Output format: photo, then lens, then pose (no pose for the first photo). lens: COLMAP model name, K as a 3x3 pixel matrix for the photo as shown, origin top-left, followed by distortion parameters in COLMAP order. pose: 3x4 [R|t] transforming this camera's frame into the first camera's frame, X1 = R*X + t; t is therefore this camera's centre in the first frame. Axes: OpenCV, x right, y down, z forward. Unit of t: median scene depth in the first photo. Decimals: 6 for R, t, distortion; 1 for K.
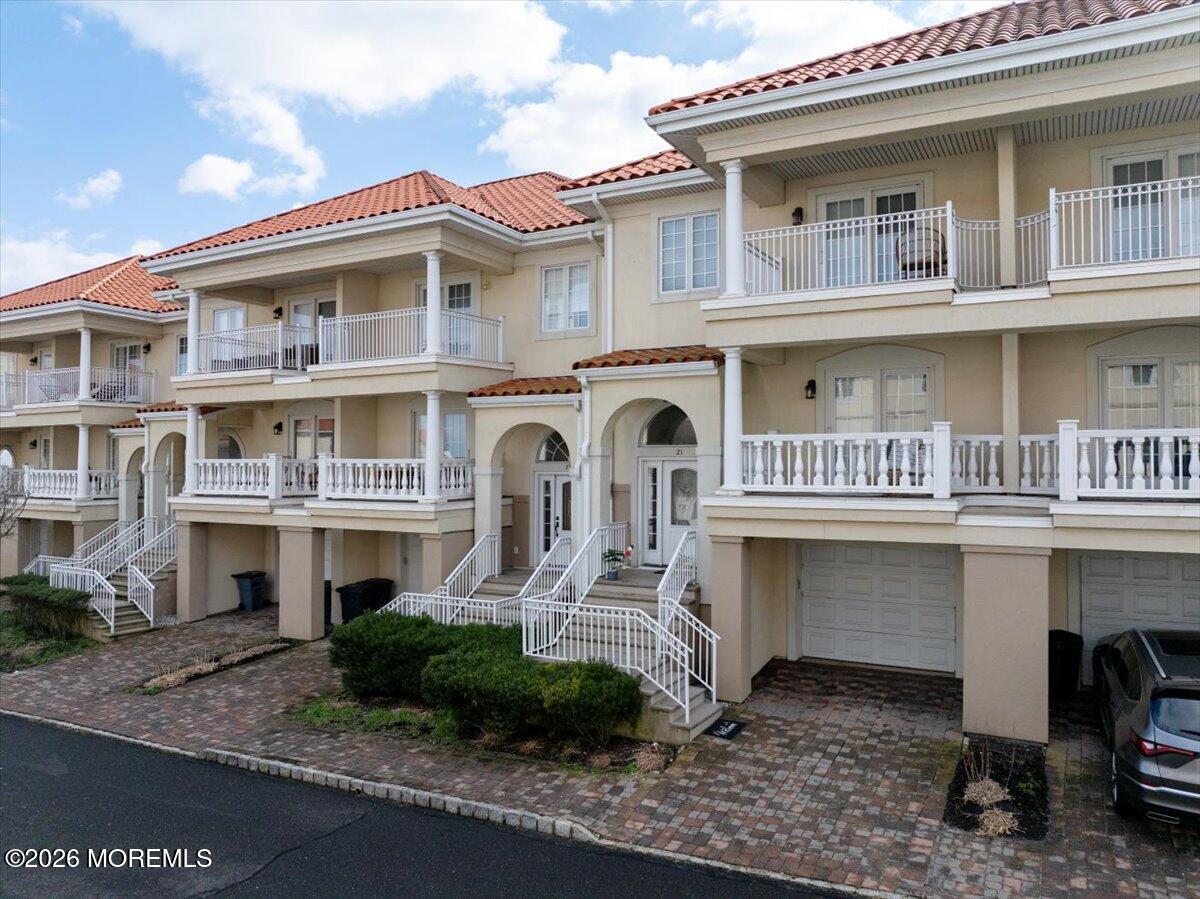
lens RADIAL K [[853.3, 0, 604.2], [0, 853.3, 442.8], [0, 0, 1]] dist [-0.039531, 0.006335]
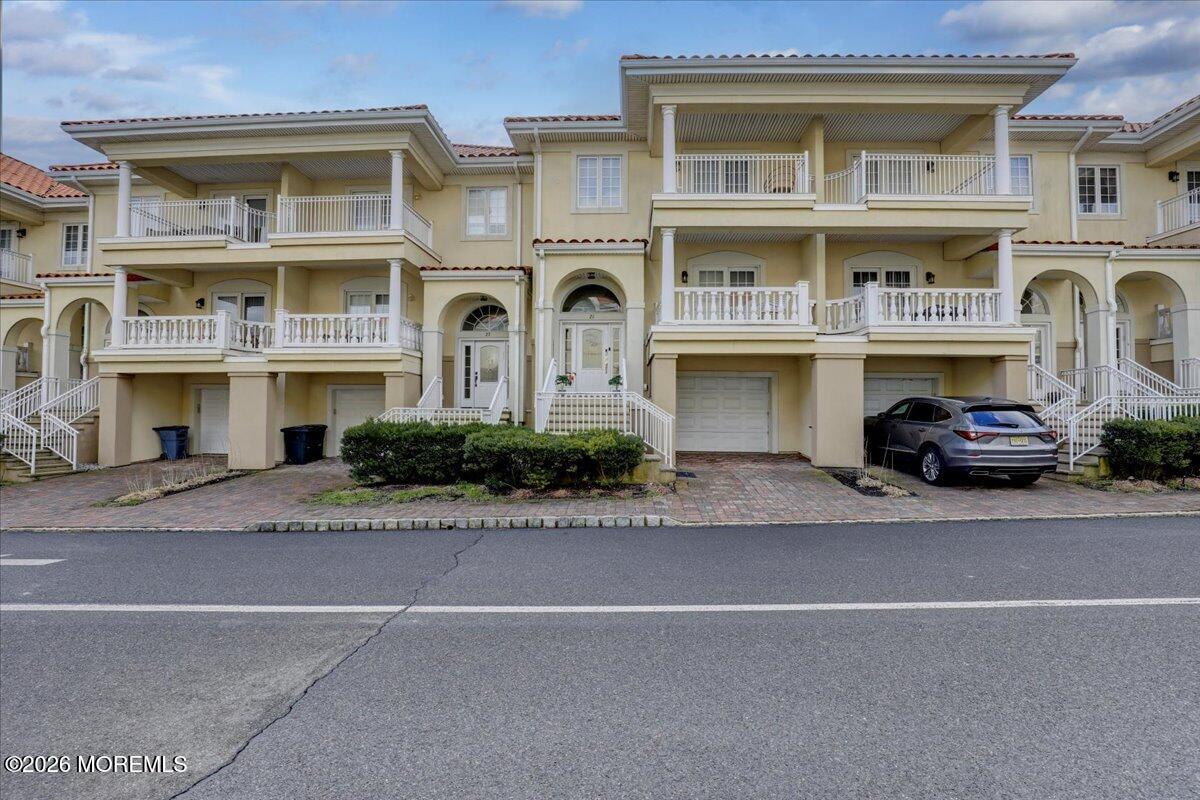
lens RADIAL K [[552.1, 0, 598.9], [0, 552.1, 407.5], [0, 0, 1]] dist [-0.032883, 0.003796]
pose [[0.902912, 0.016978, 0.429490, -0.331371], [-0.018309, 0.999832, -0.001034, 0.182890], [-0.429436, -0.006930, 0.903071, 0.162777]]
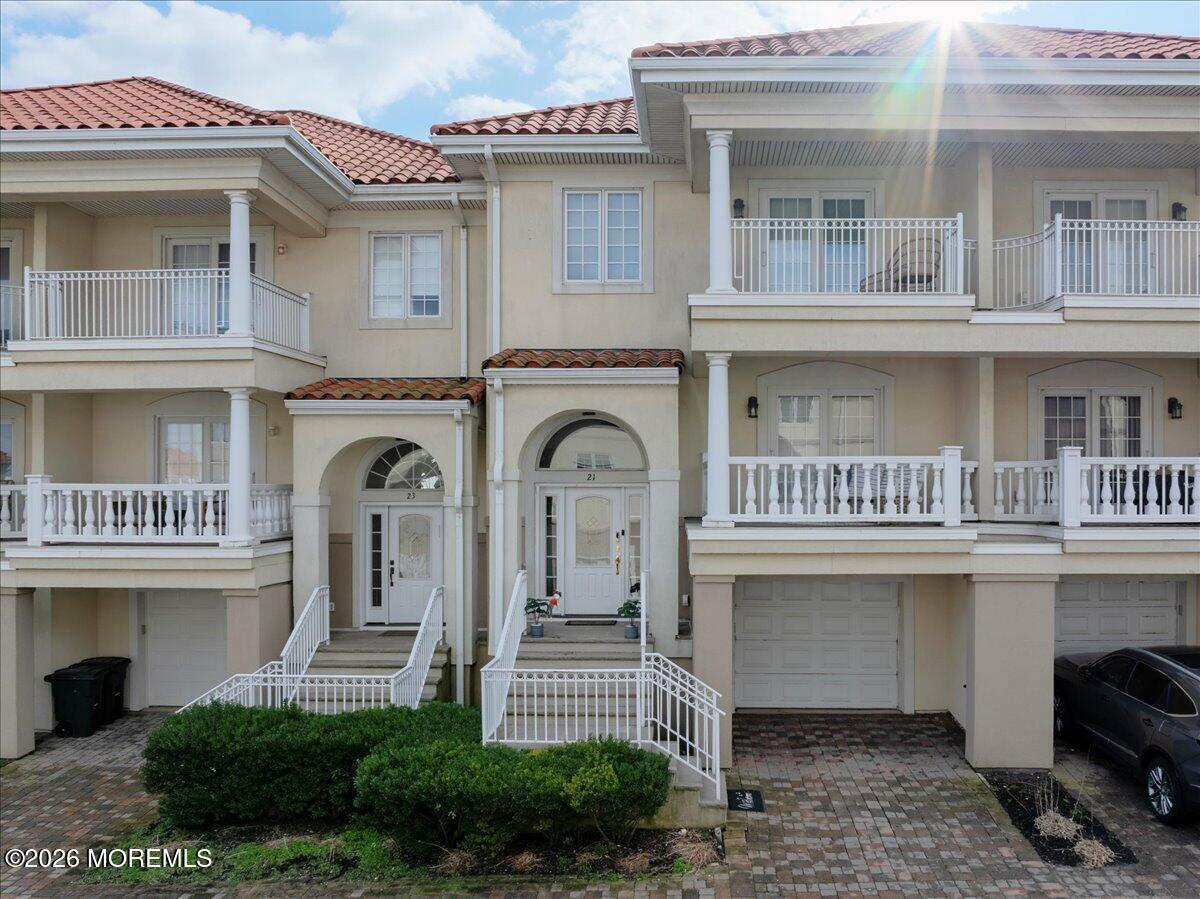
lens RADIAL K [[961.7, 0, 669.0], [0, 961.7, 495.8], [0, 0, 1]] dist [-0.038217, -0.002927]
pose [[0.888375, -0.002101, 0.459115, -0.299910], [-0.010761, 0.999620, 0.025396, 0.005406], [-0.458993, -0.027502, 0.888014, 0.152758]]
